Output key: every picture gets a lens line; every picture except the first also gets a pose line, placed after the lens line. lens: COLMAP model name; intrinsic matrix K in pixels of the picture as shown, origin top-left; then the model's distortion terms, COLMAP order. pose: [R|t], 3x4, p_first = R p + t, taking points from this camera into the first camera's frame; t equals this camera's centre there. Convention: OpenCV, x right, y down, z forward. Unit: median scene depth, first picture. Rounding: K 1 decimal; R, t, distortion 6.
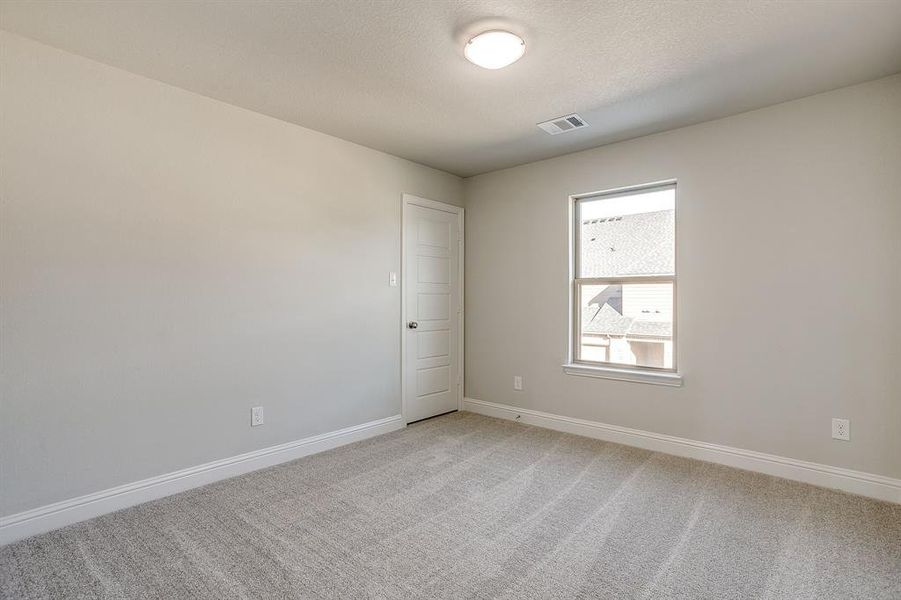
lens RADIAL K [[437.7, 0, 461.1], [0, 437.7, 297.0], [0, 0, 1]] dist [-0.046332, 0.026962]
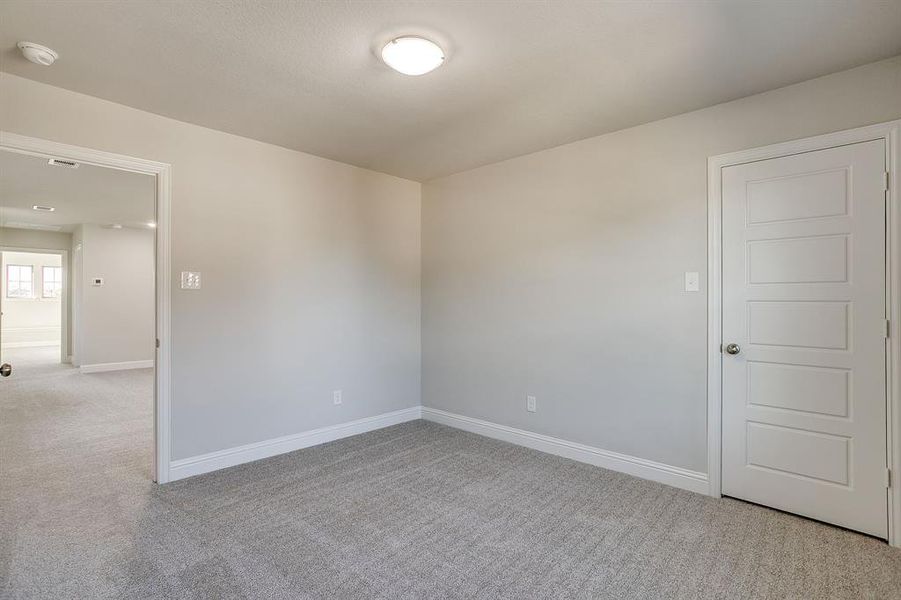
lens RADIAL K [[437.7, 0, 448.7], [0, 437.7, 299.4], [0, 0, 1]] dist [-0.046332, 0.026962]
pose [[-0.048022, -0.009238, -0.998804, 0.580003], [-0.000901, 0.999957, -0.009205, -0.004124], [0.998846, 0.000458, -0.048028, 0.630837]]
